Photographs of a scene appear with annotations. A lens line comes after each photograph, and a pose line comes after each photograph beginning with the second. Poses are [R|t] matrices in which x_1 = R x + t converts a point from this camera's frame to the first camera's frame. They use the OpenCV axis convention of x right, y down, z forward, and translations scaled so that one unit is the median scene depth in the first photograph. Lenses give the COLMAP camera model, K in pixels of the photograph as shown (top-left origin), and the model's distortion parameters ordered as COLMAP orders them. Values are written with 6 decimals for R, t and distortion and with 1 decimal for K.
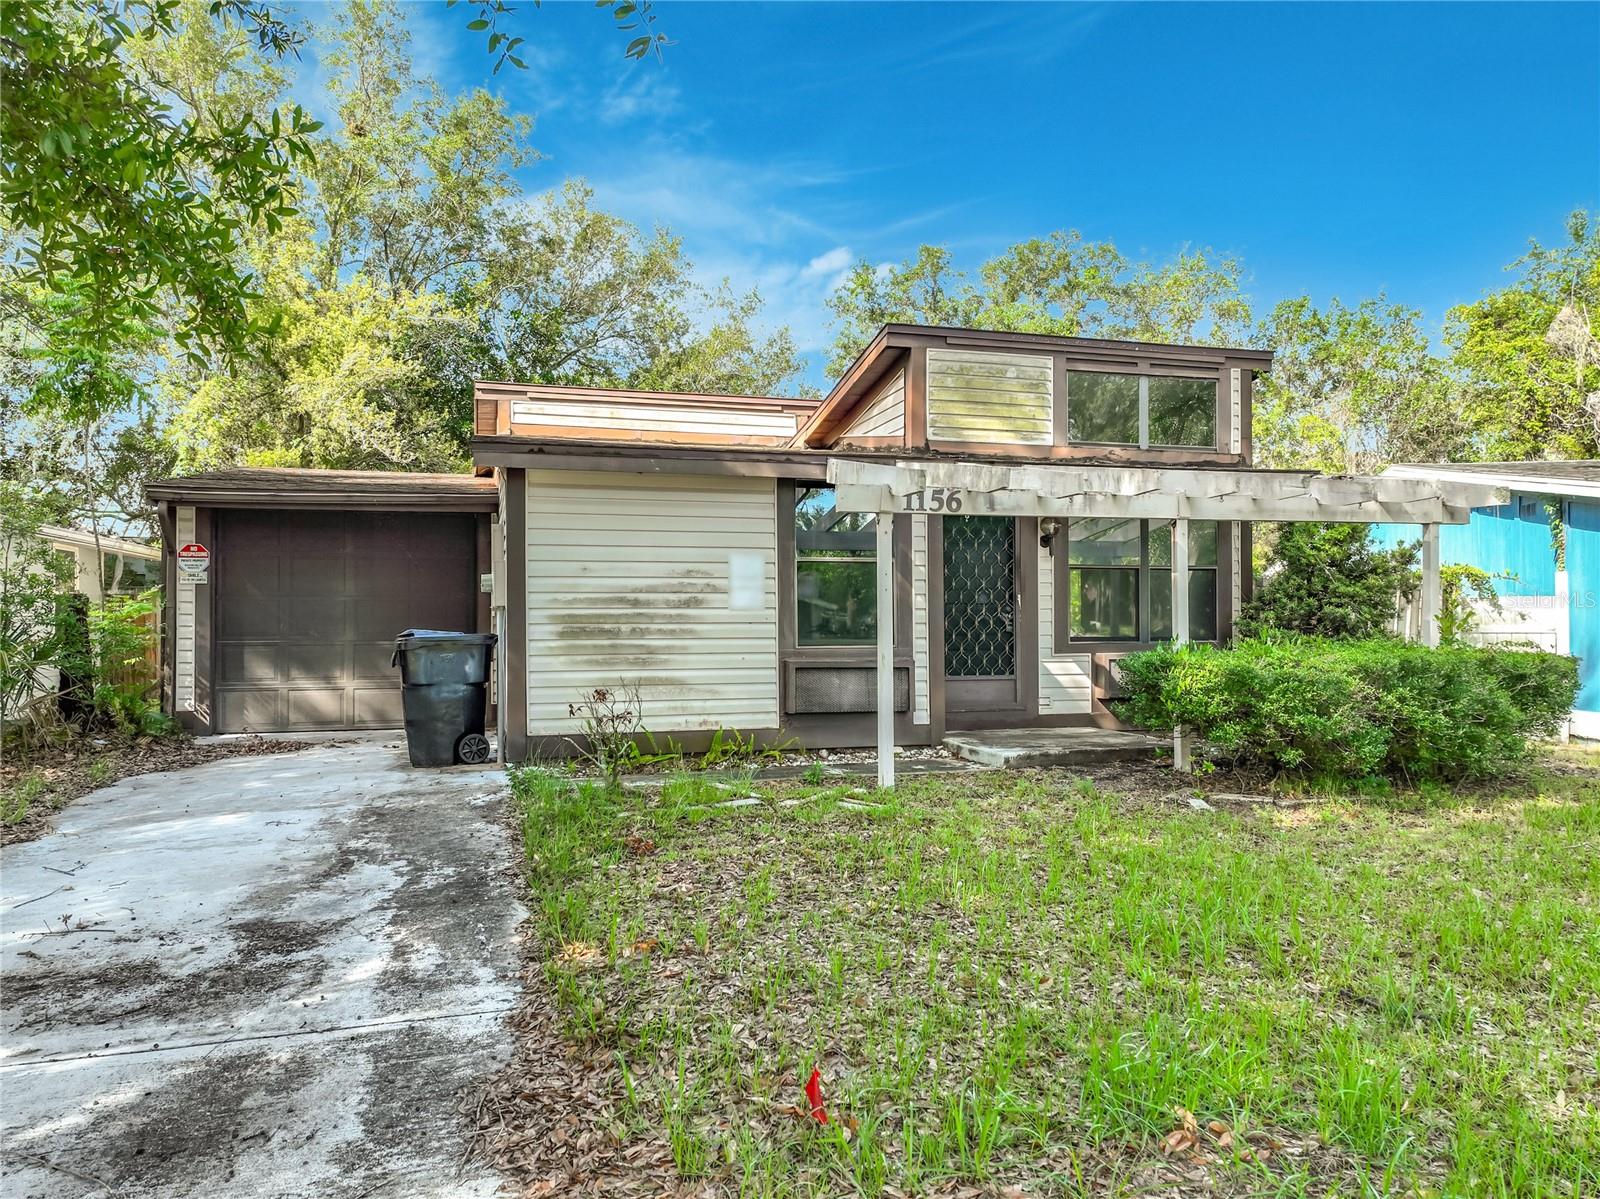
lens RADIAL K [[1124.2, 0, 803.3], [0, 1124.2, 618.7], [0, 0, 1]] dist [0.005185, 0.004807]
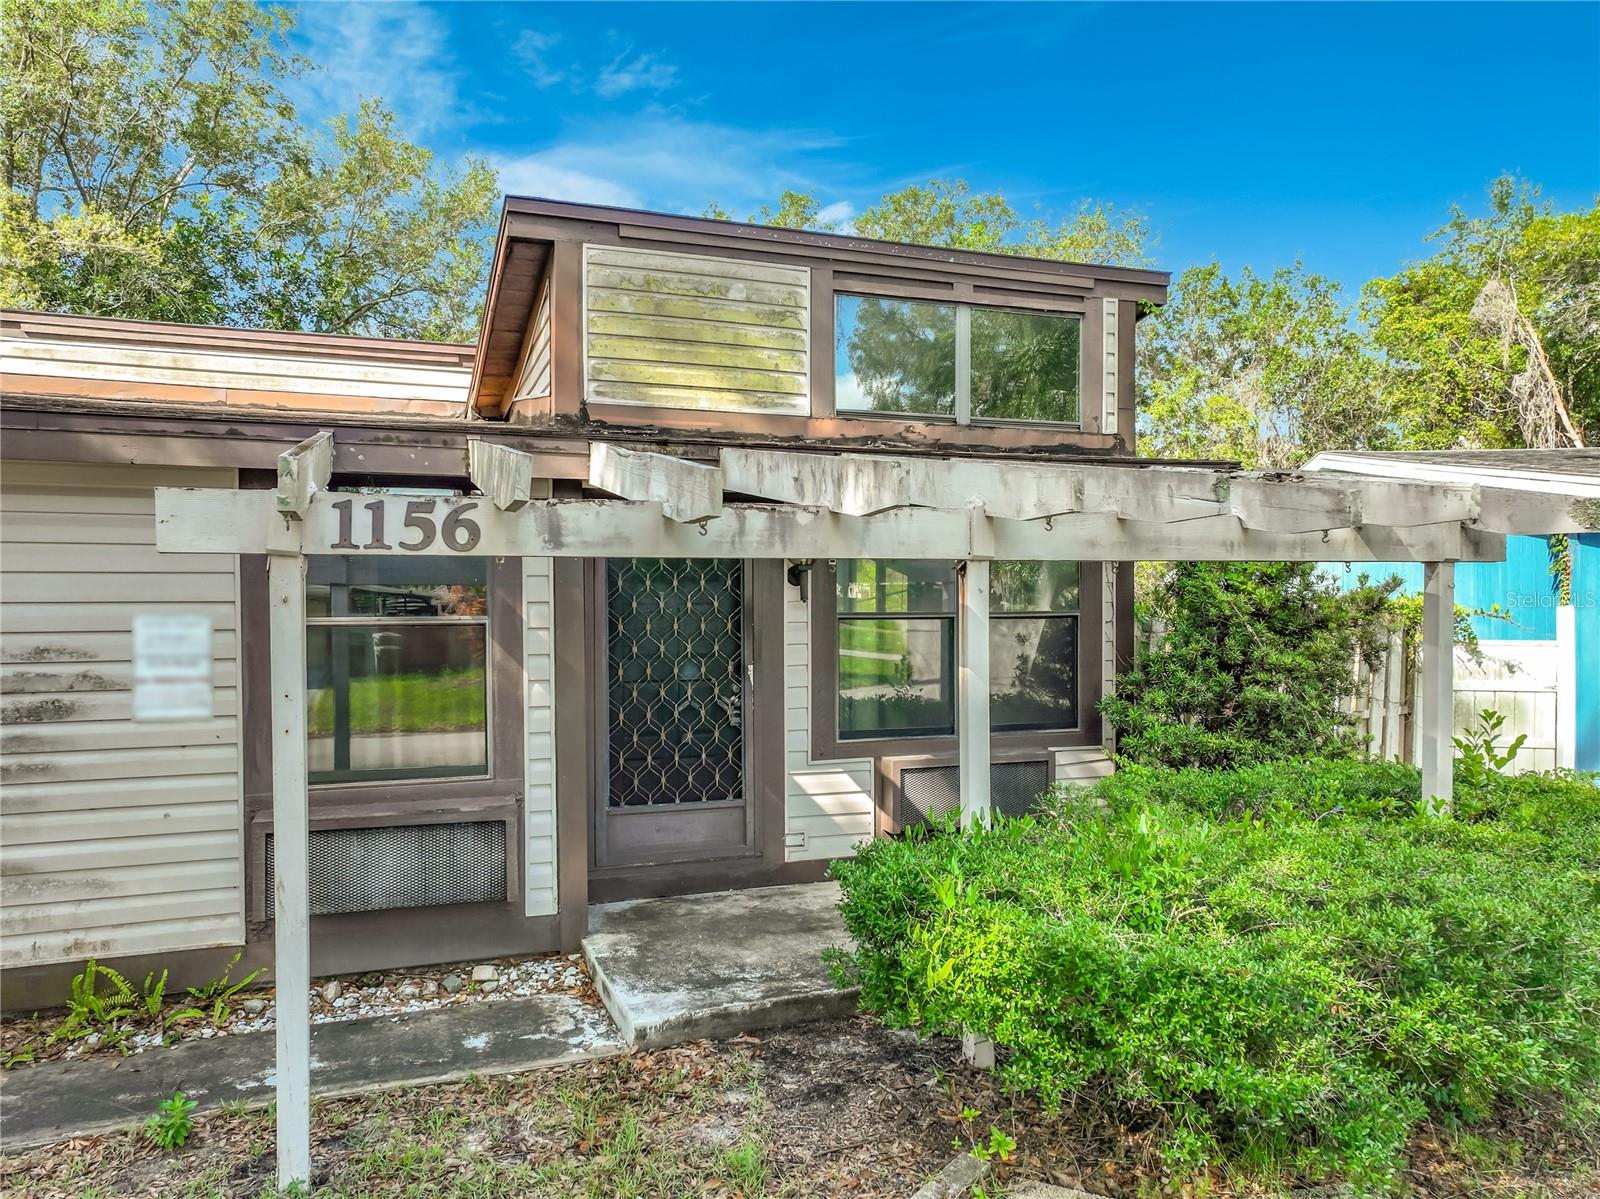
lens RADIAL K [[1121.3, 0, 799.1], [0, 1121.3, 628.8], [0, 0, 1]] dist [0.016748, -0.000212]
pose [[0.997619, -0.001399, 0.068959, 0.175444], [-0.000331, 0.999686, 0.025066, -0.055503], [-0.068972, -0.025029, 0.997305, 0.399805]]
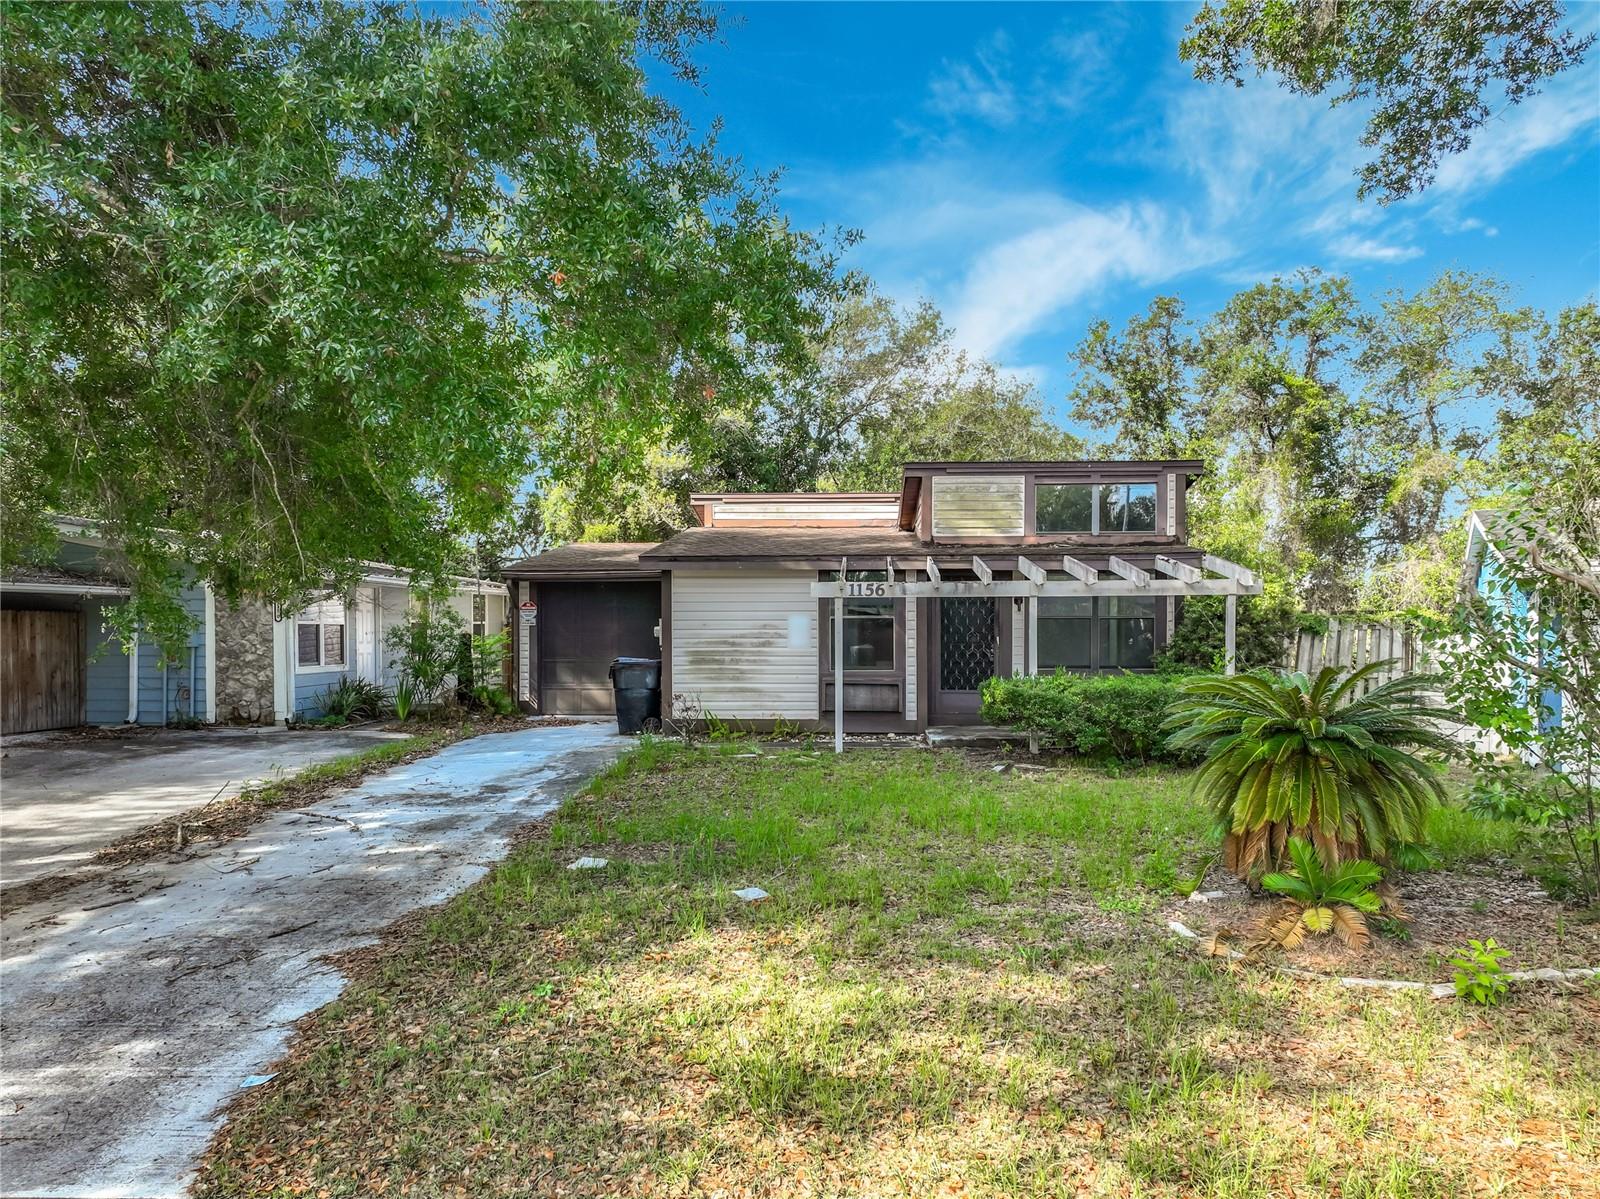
lens RADIAL K [[1121.3, 0, 799.1], [0, 1121.3, 628.8], [0, 0, 1]] dist [0.016748, -0.000212]
pose [[0.943420, 0.003603, -0.331582, 0.434371], [-0.001304, 0.999974, 0.007156, -0.042047], [0.331599, -0.006319, 0.943399, -0.493989]]
